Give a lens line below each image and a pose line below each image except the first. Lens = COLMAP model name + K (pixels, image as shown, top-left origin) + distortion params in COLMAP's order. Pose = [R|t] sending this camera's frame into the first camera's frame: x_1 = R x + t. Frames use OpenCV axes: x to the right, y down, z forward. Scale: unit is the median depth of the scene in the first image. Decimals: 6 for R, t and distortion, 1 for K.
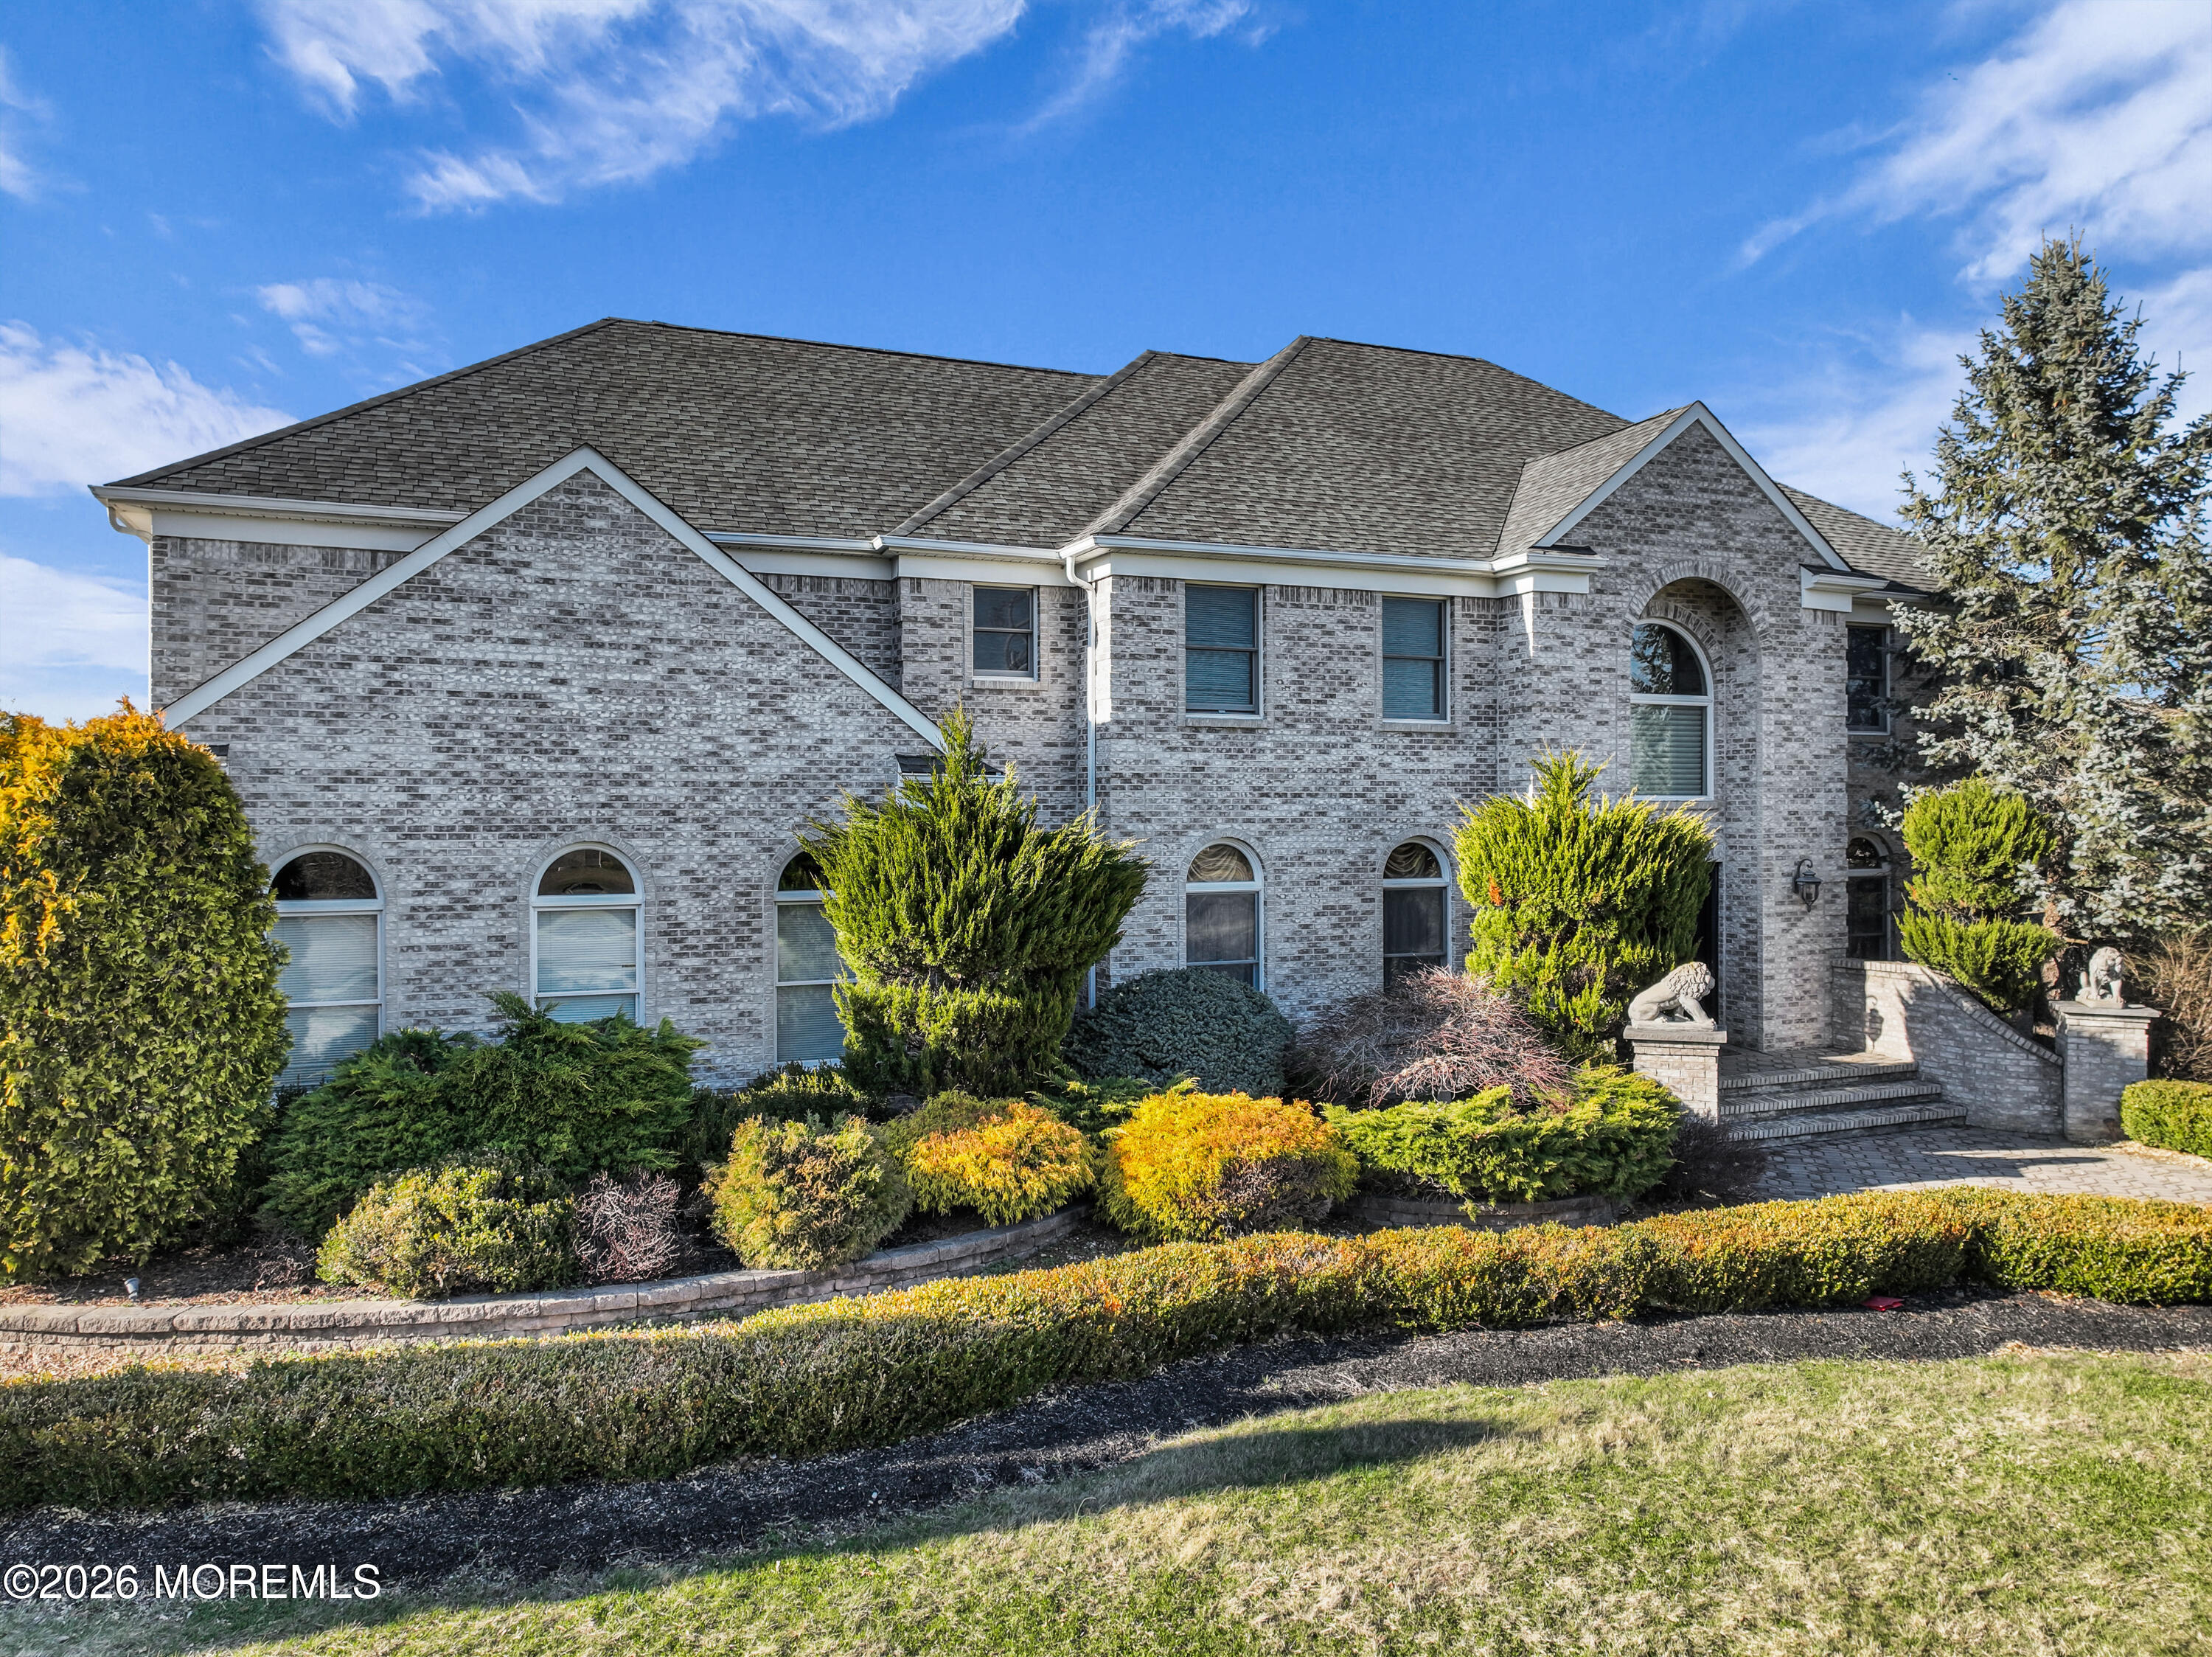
lens RADIAL K [[1562.7, 0, 1108.0], [0, 1562.7, 827.9], [0, 0, 1]] dist [0.001359, 0.004784]
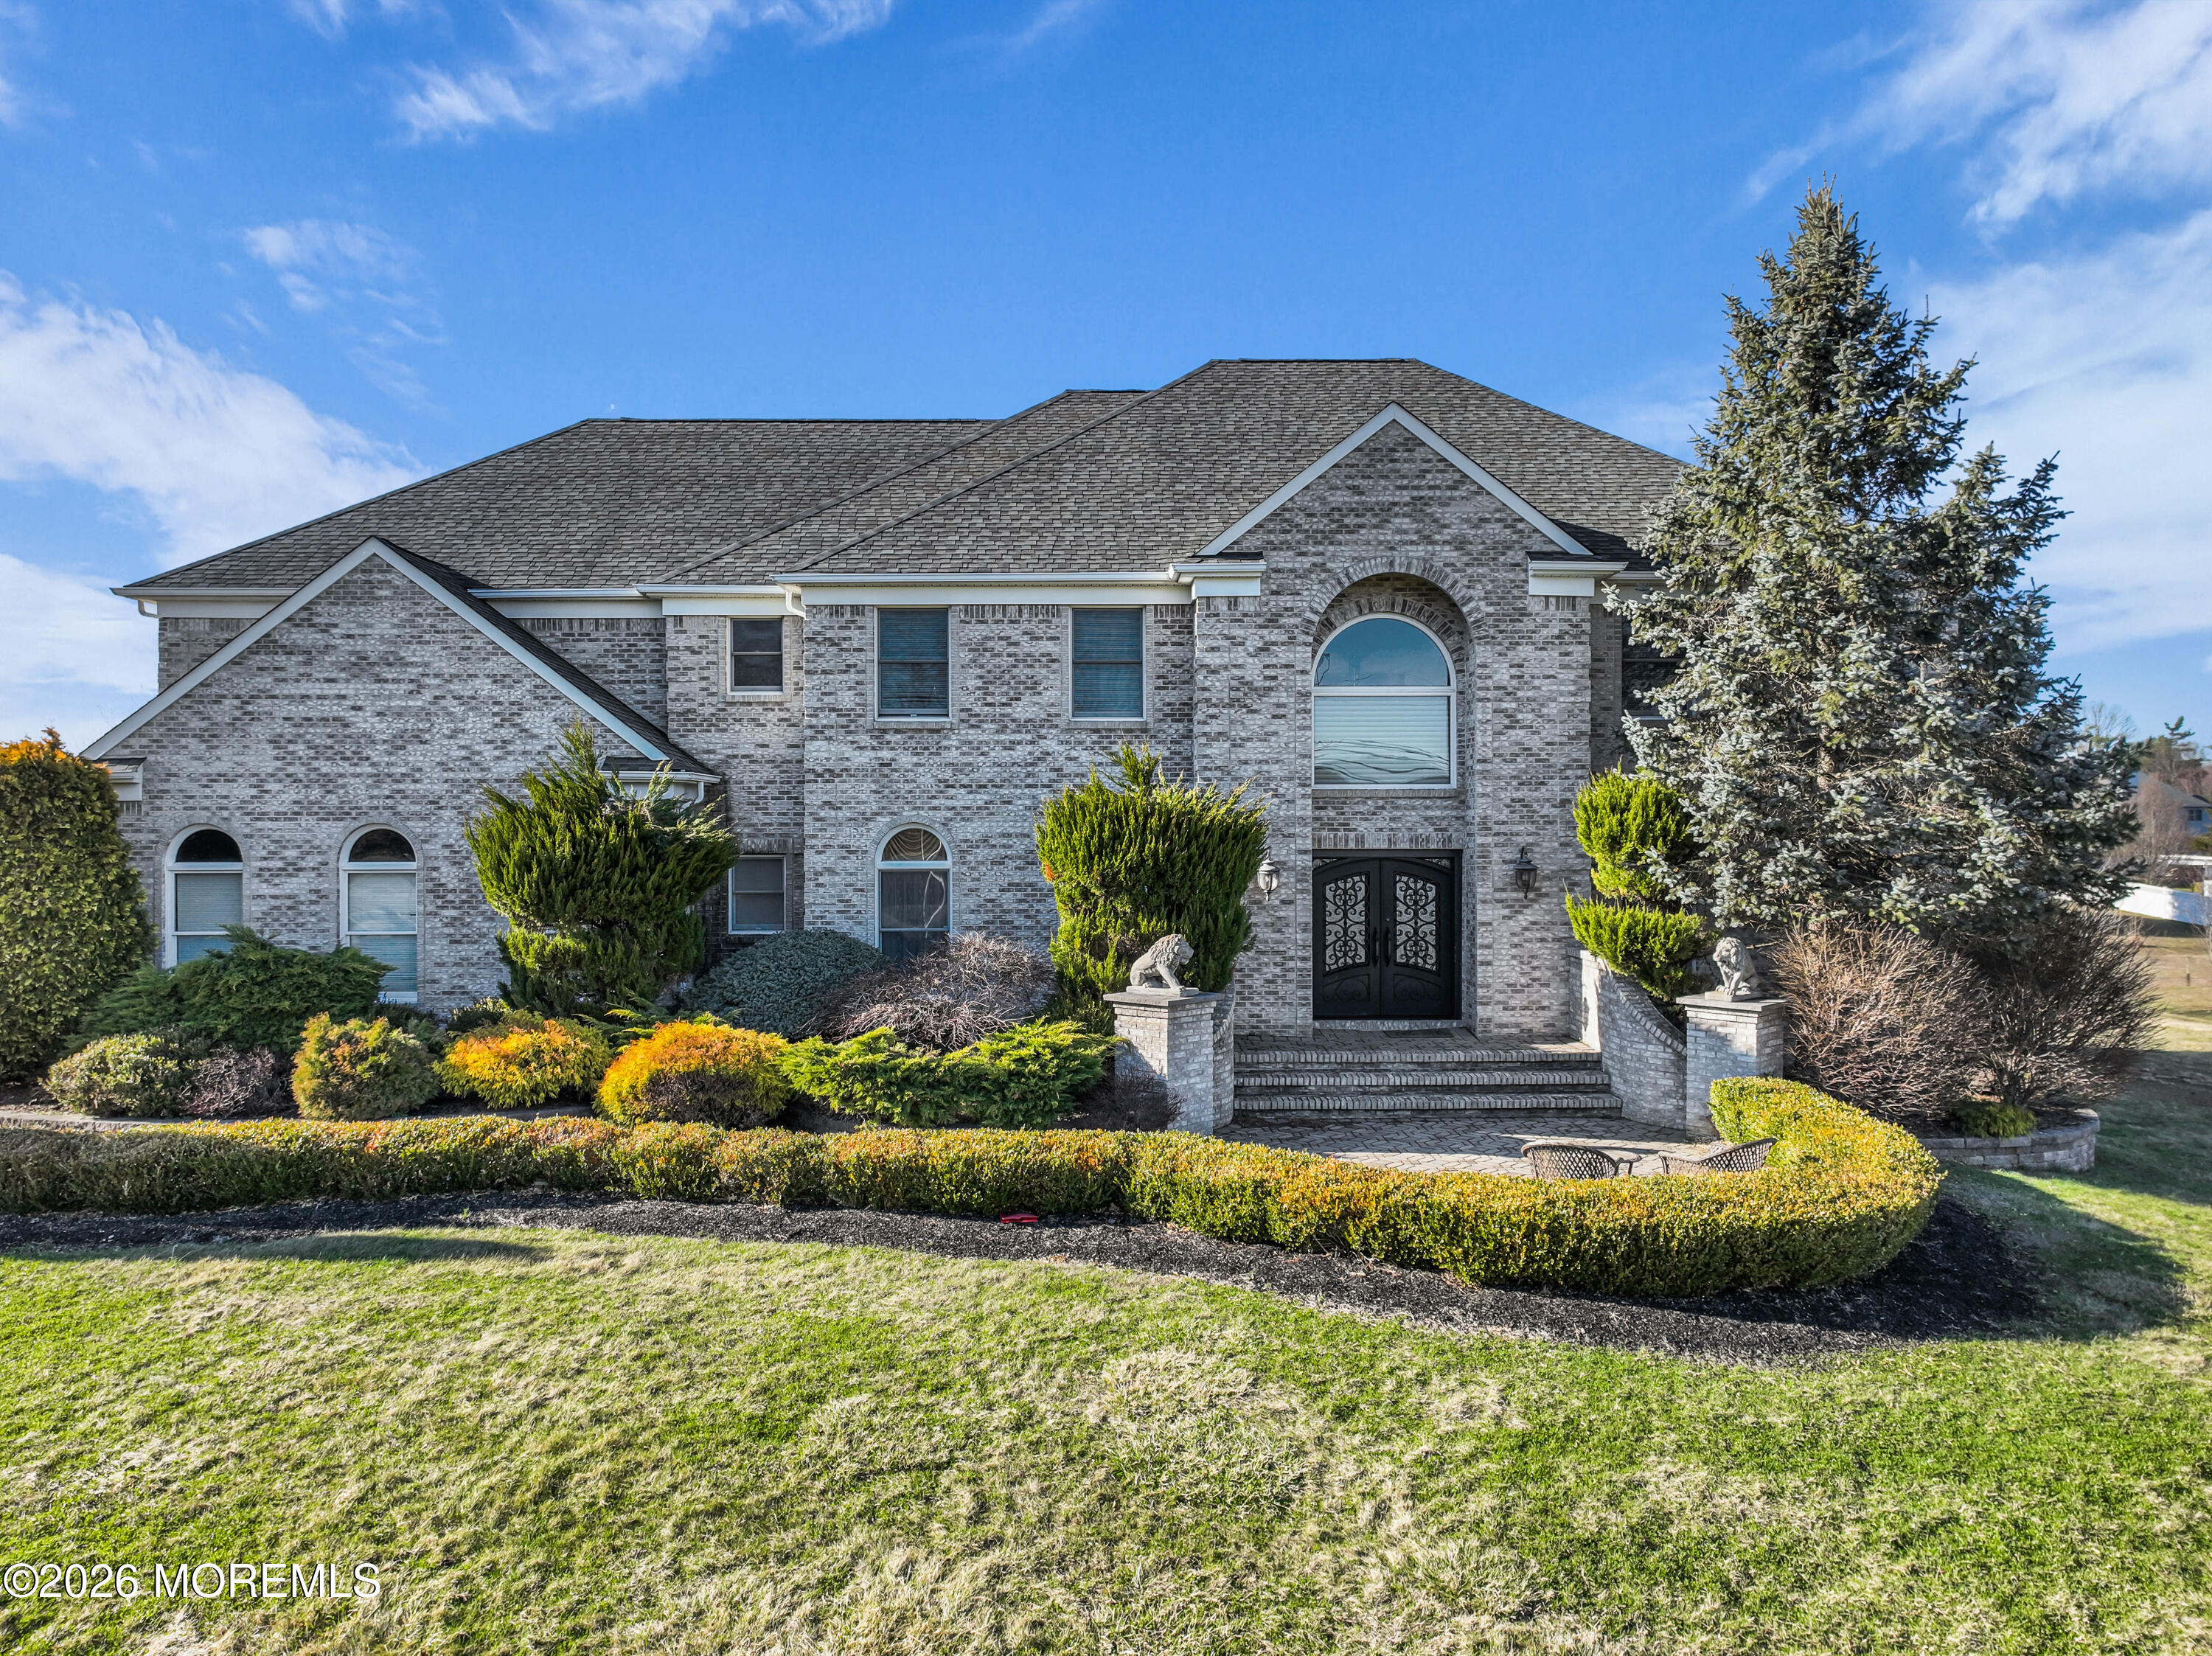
lens RADIAL K [[1562.5, 0, 1110.2], [0, 1562.5, 827.0], [0, 0, 1]] dist [0.001359, 0.004784]
pose [[0.926071, 0.001239, -0.377346, 0.743539], [-0.001779, 0.999998, -0.001080, 0.011802], [0.377344, 0.001672, 0.926072, -0.034435]]
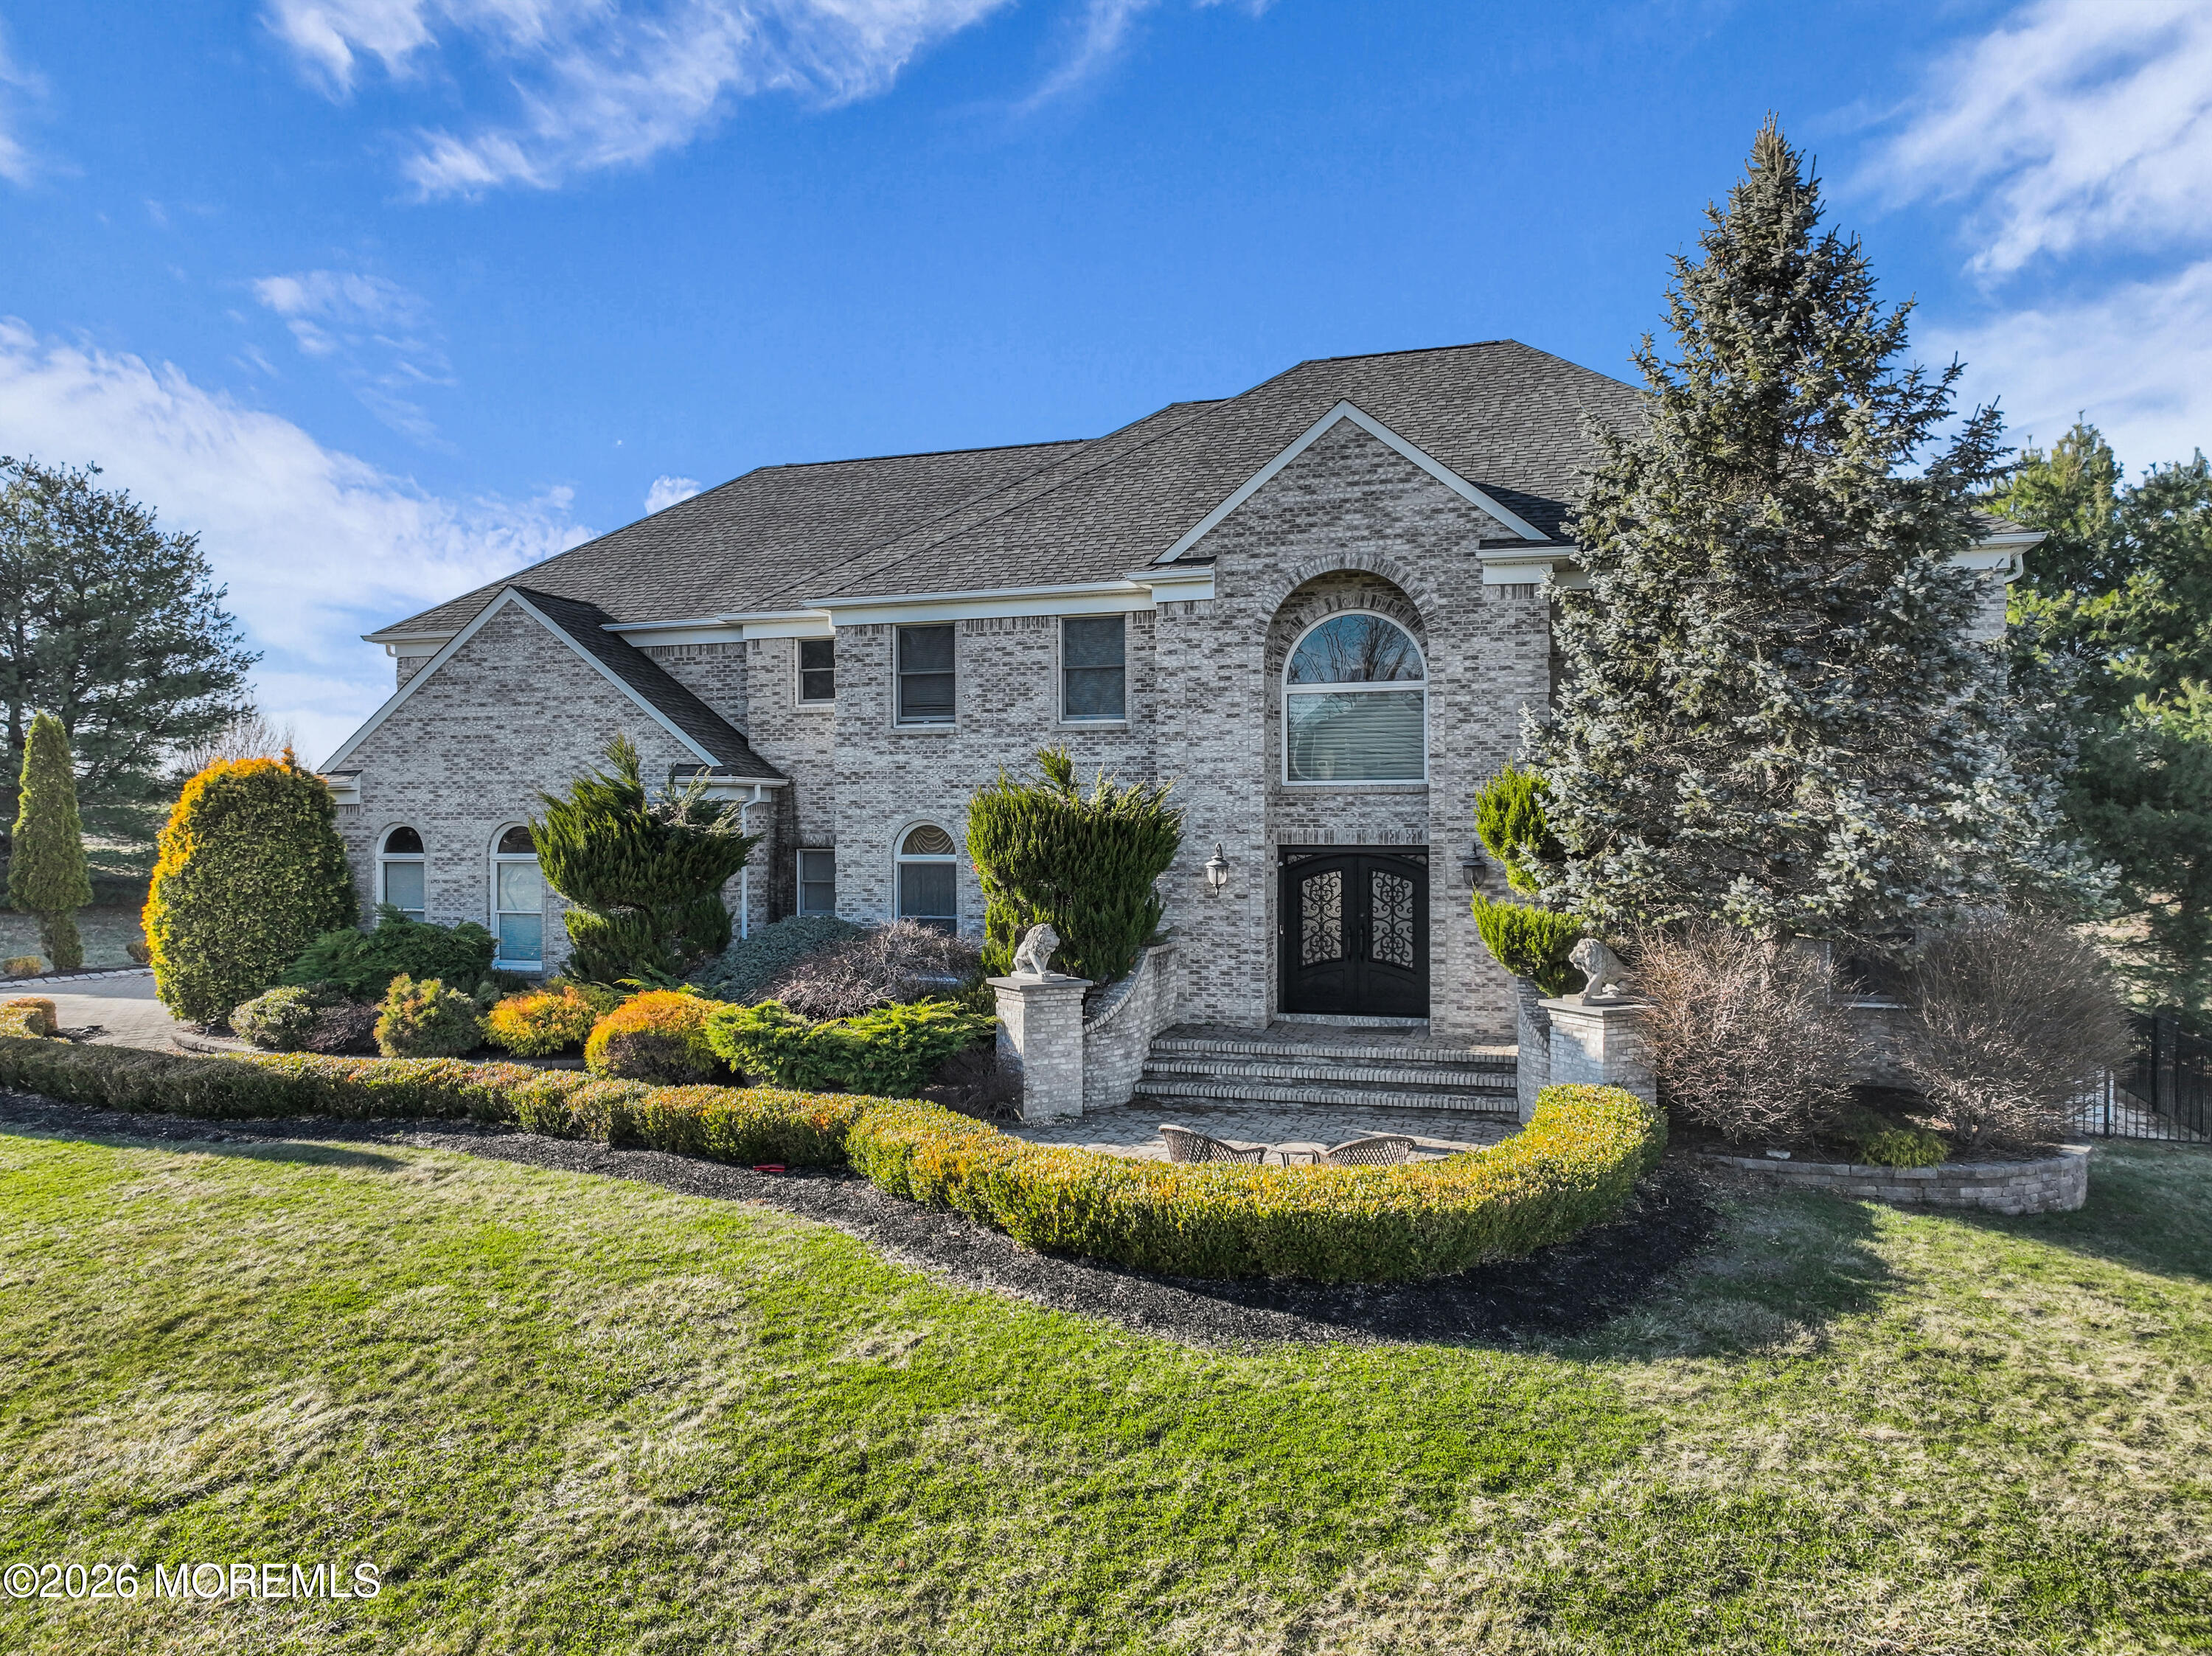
lens RADIAL K [[1562.5, 0, 1111.0], [0, 1562.5, 828.2], [0, 0, 1]] dist [0.001359, 0.004784]
pose [[0.754045, 0.001862, -0.656821, 1.178739], [-0.000237, 0.999997, 0.002563, 0.011007], [0.656823, -0.001777, 0.754042, 0.146267]]
